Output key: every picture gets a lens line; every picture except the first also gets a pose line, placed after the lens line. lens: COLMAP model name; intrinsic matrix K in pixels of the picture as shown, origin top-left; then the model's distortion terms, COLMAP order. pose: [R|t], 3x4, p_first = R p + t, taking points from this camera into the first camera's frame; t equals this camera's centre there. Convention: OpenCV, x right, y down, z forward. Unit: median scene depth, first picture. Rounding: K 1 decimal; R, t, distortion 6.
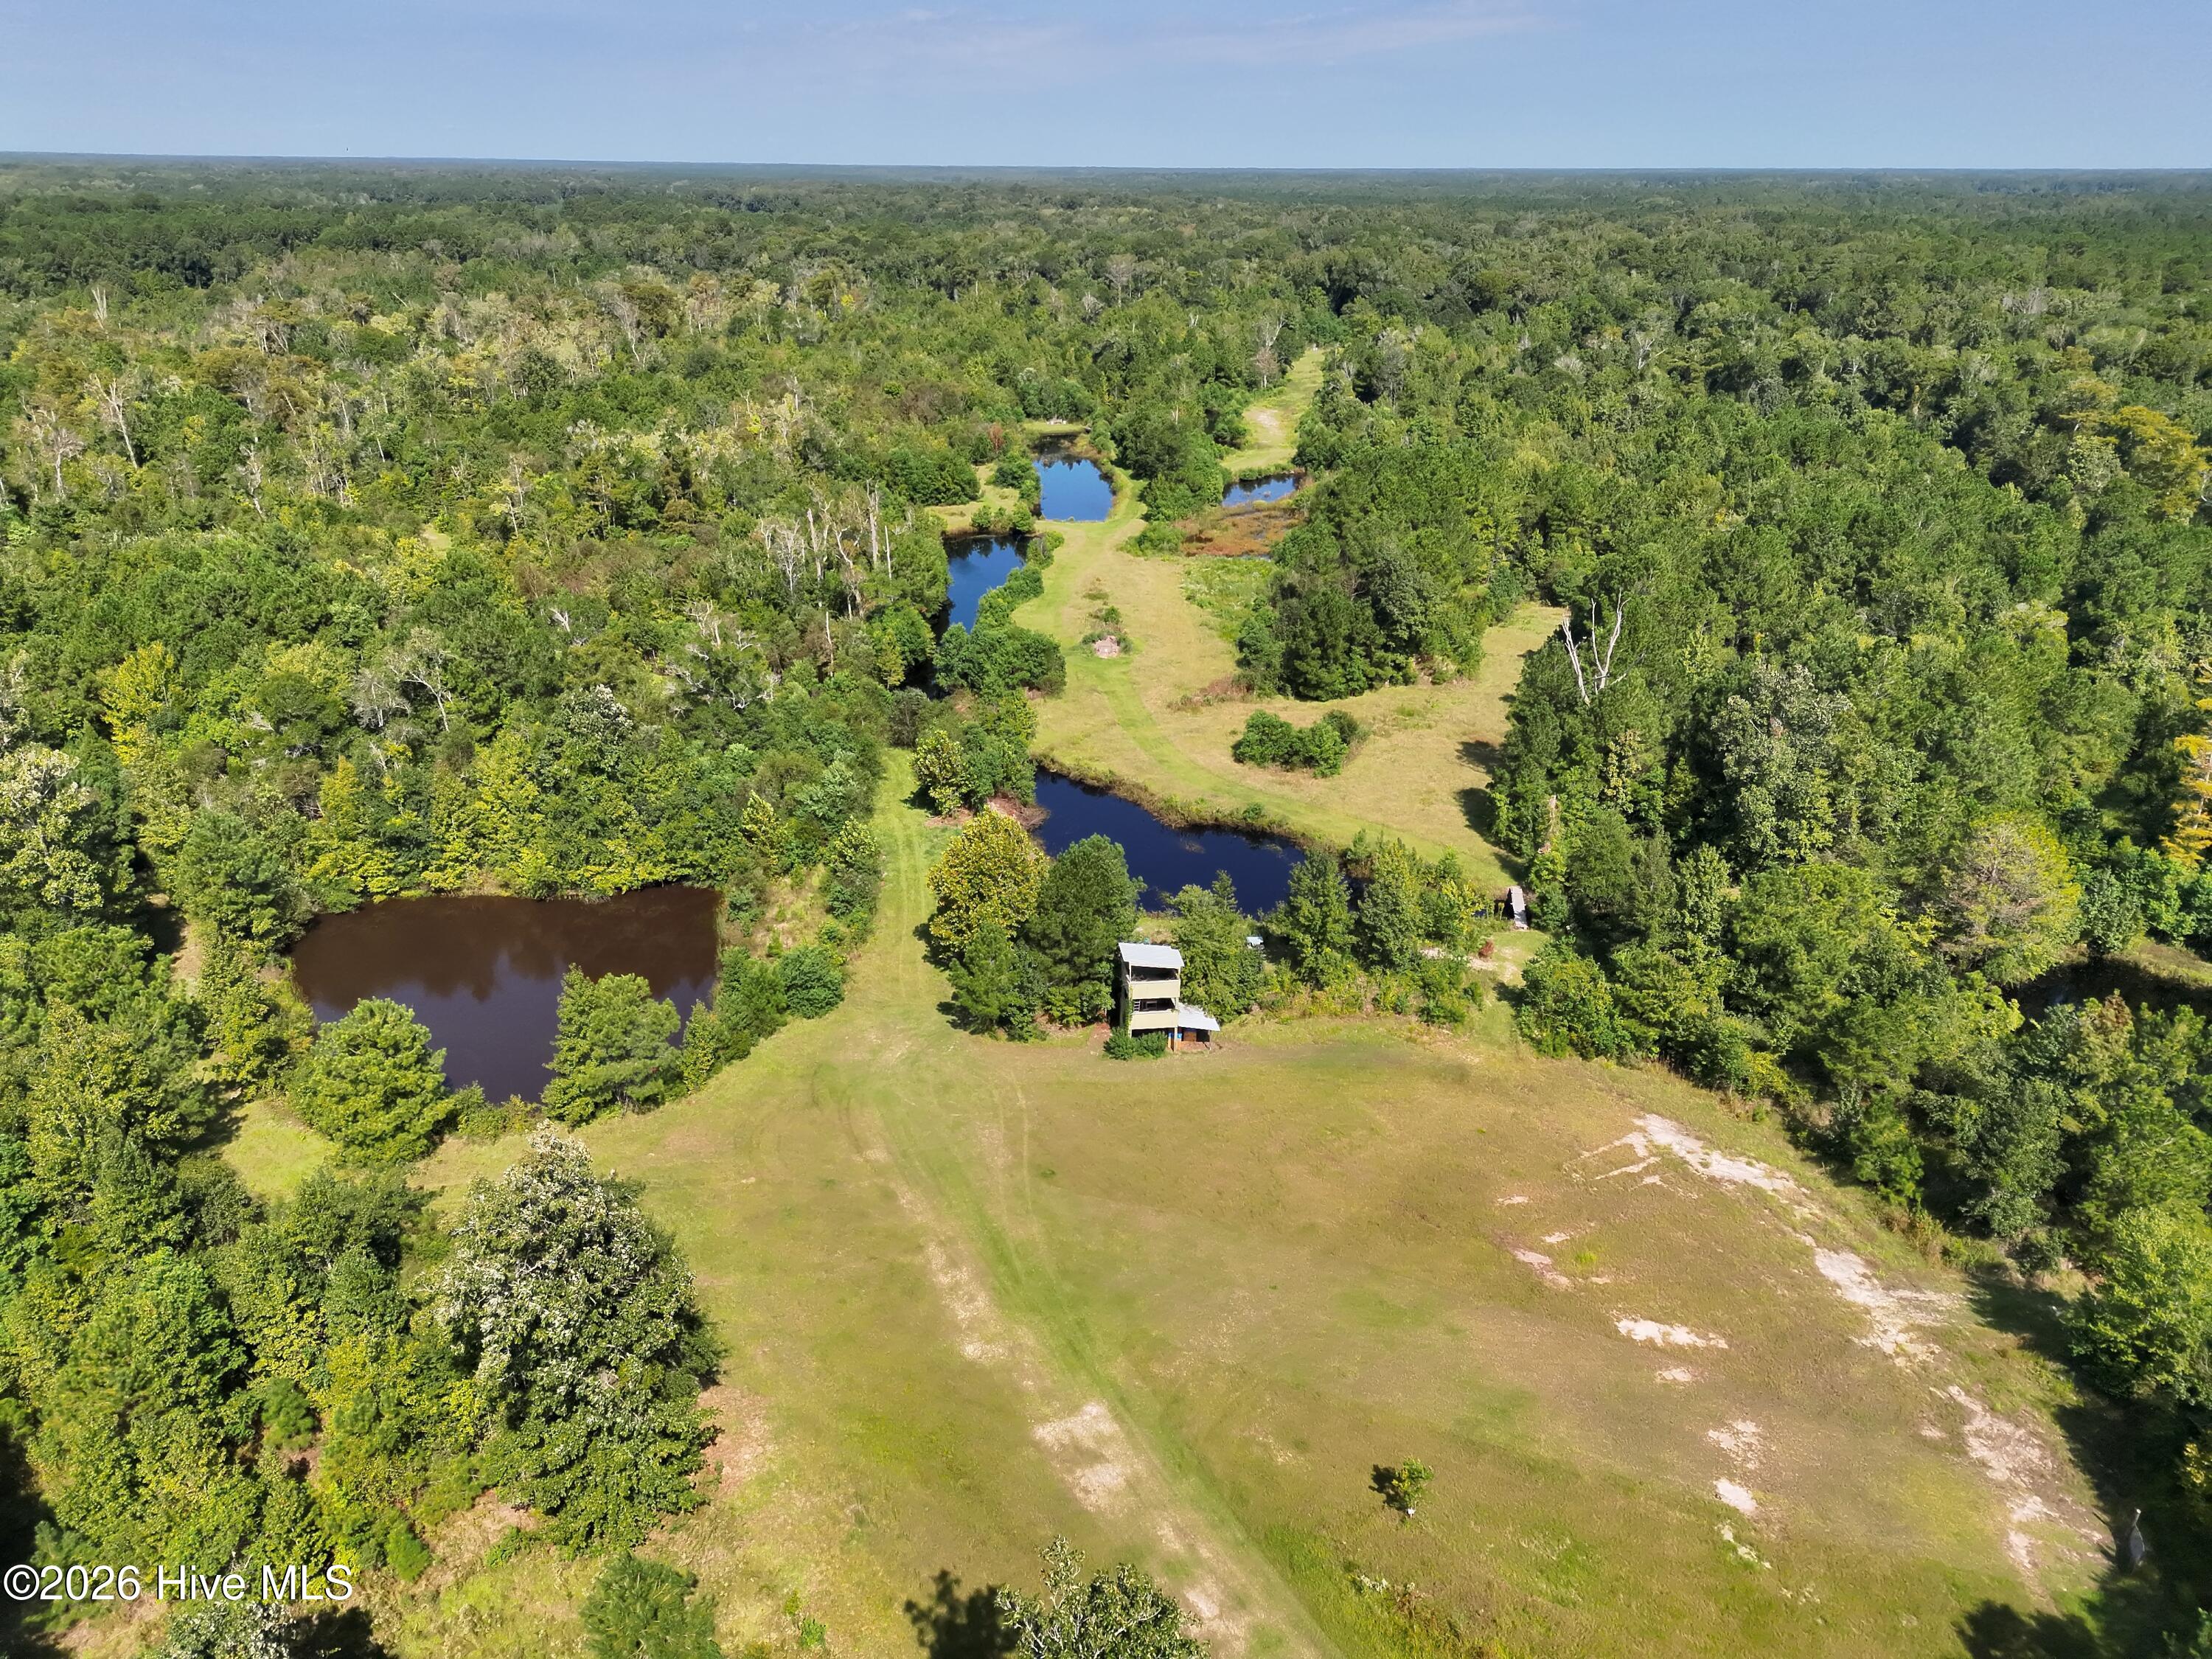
lens RADIAL K [[1555.8, 0, 1106.0], [0, 1555.8, 829.5], [0, 0, 1]] dist [0.063128, -0.059431]
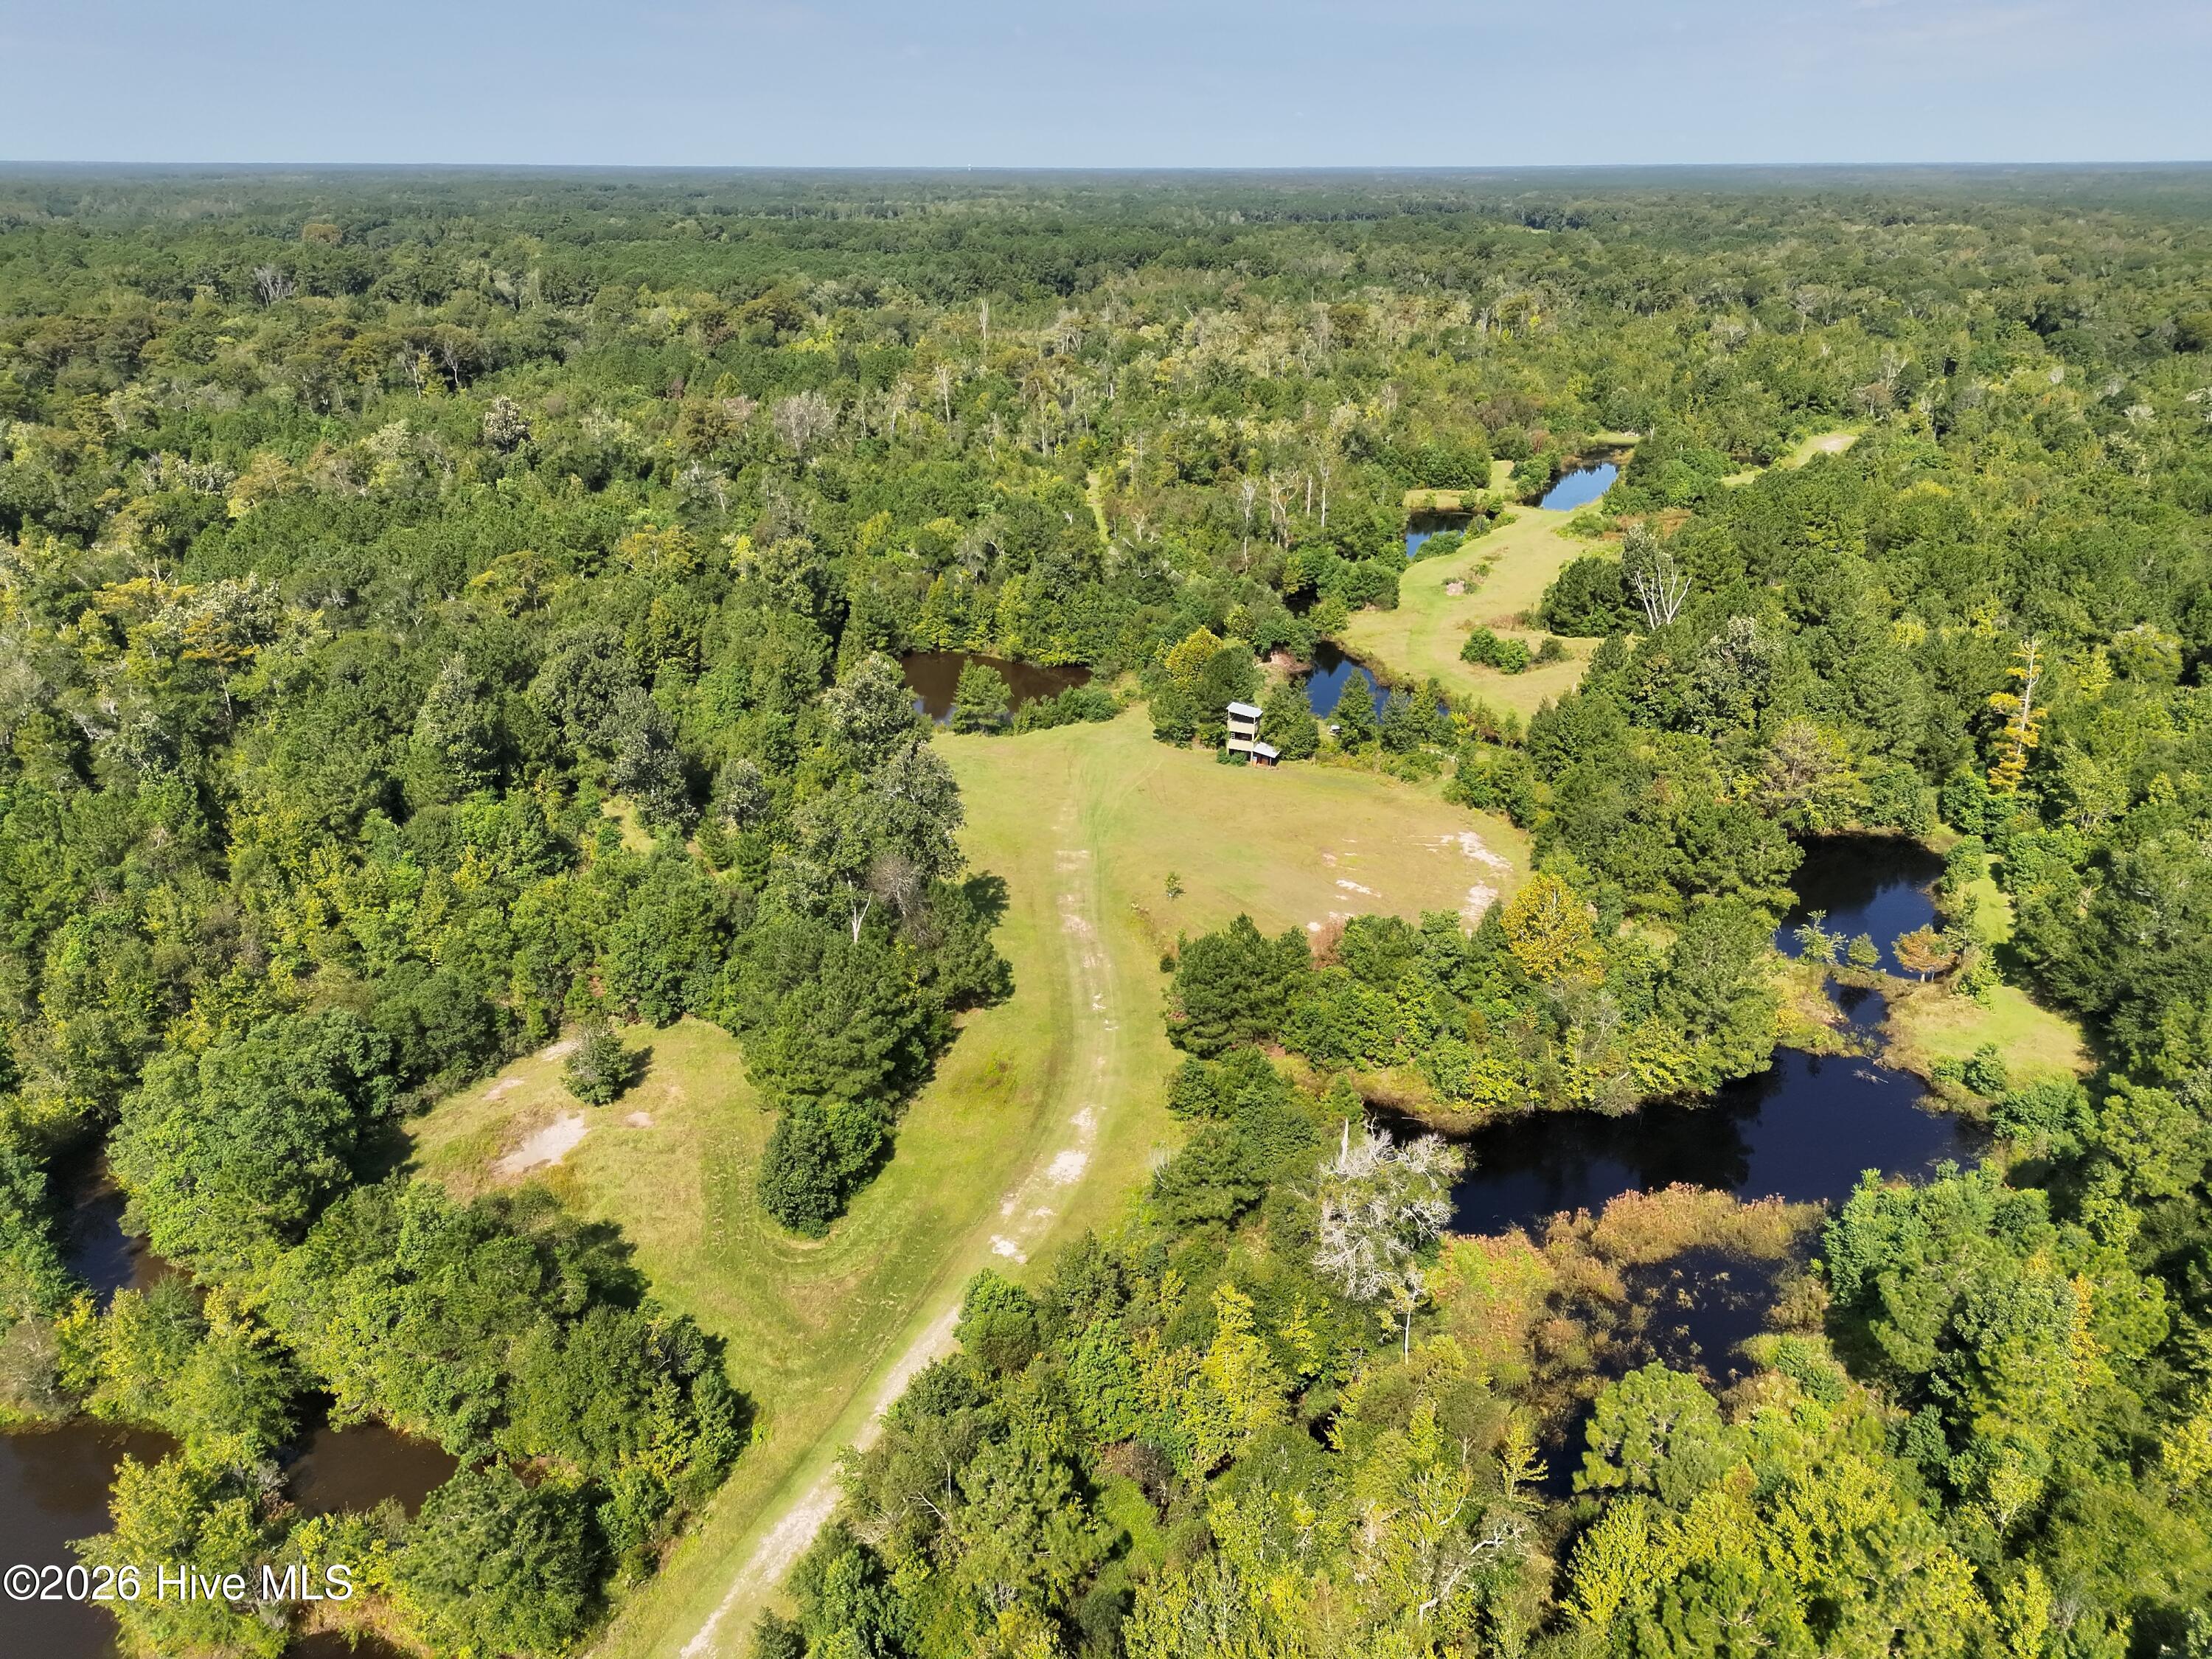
lens RADIAL K [[1555.8, 0, 1106.0], [0, 1555.8, 829.5], [0, 0, 1]] dist [0.063128, -0.059431]
pose [[0.870498, 0.186025, -0.455662, 0.553671], [-0.186368, 0.981465, 0.044647, 0.123707], [0.455522, 0.046056, 0.889032, -0.523928]]
